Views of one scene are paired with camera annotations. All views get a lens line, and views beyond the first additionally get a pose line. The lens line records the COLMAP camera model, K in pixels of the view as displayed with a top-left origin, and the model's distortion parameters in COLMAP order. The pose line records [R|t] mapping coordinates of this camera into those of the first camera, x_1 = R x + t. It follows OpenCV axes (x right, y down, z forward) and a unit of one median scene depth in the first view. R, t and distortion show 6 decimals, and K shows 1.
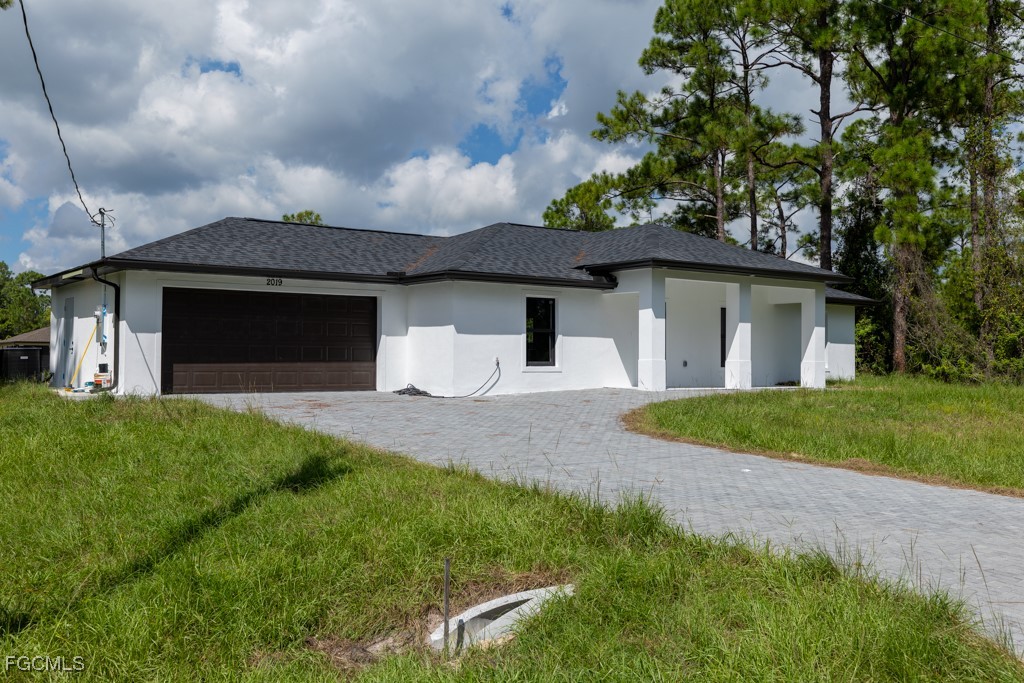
lens RADIAL K [[1003.6, 0, 512.0], [0, 1003.6, 341.5], [0, 0, 1]] dist [-0.001694, -0.001810]
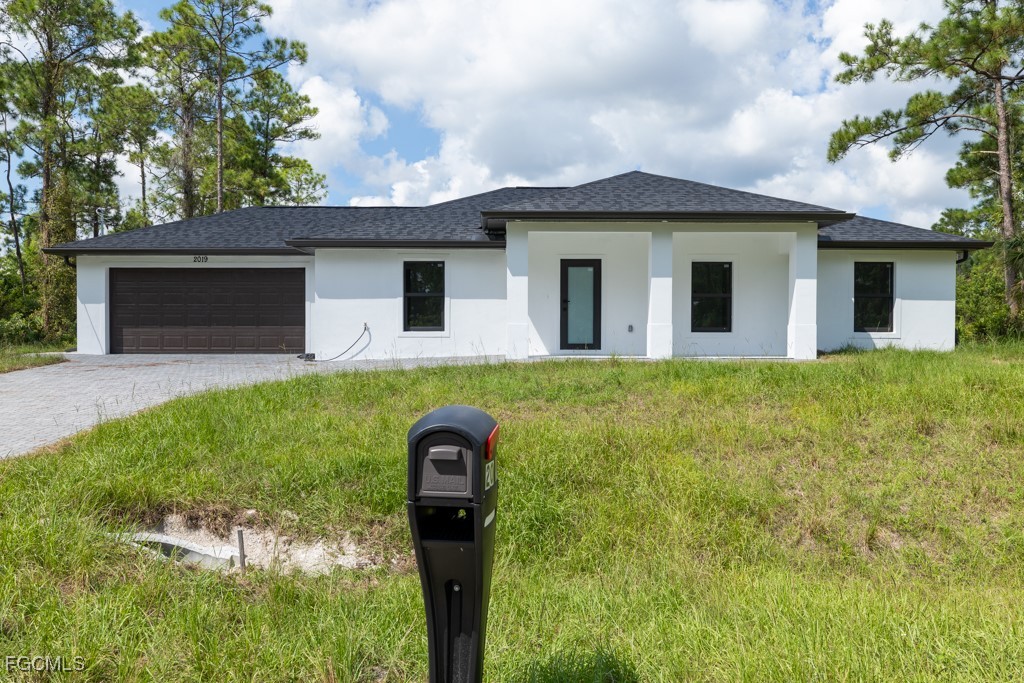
lens RADIAL K [[841.6, 0, 512.0], [0, 841.6, 341.5], [0, 0, 1]] dist [0.007630, 0.003097]
pose [[0.789376, 0.008570, -0.613851, 0.598329], [0.011190, 0.999536, 0.028344, 0.012814], [0.613808, -0.029243, 0.788913, 0.394530]]
